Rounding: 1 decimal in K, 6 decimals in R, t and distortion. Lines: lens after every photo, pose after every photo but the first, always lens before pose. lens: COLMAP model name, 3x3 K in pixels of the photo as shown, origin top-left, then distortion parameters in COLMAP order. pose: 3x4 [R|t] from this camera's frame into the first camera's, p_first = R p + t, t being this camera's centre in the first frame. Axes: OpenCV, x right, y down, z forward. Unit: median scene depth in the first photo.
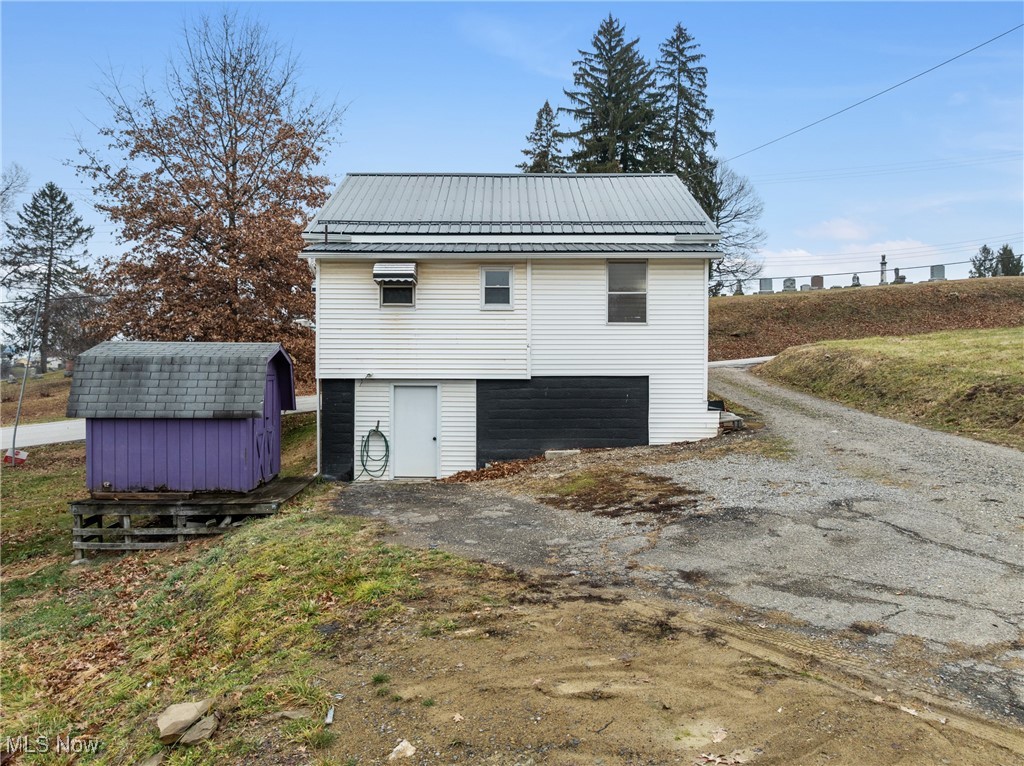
lens RADIAL K [[723.2, 0, 512.0], [0, 723.2, 383.0], [0, 0, 1]] dist [-0.041939, 0.002603]
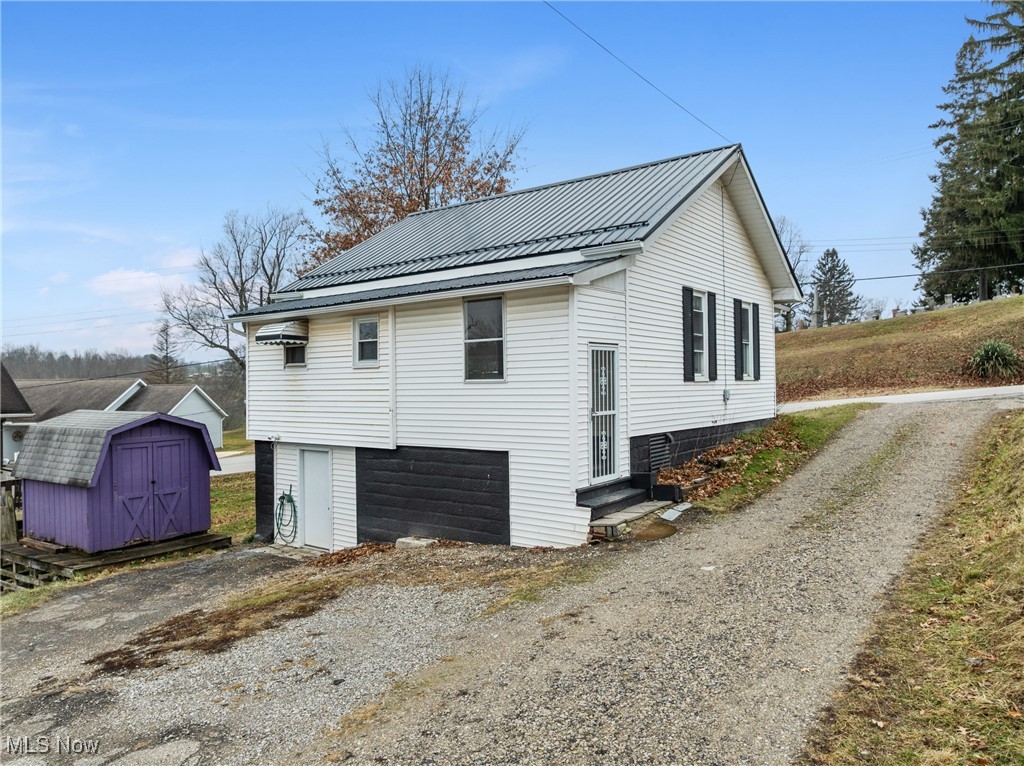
lens RADIAL K [[723.2, 0, 512.0], [0, 723.2, 383.0], [0, 0, 1]] dist [-0.041939, 0.002603]
pose [[0.786310, -0.012723, -0.617701, 0.647579], [0.012257, 0.999912, -0.004994, -0.075837], [0.617710, -0.003645, 0.786398, 0.425533]]
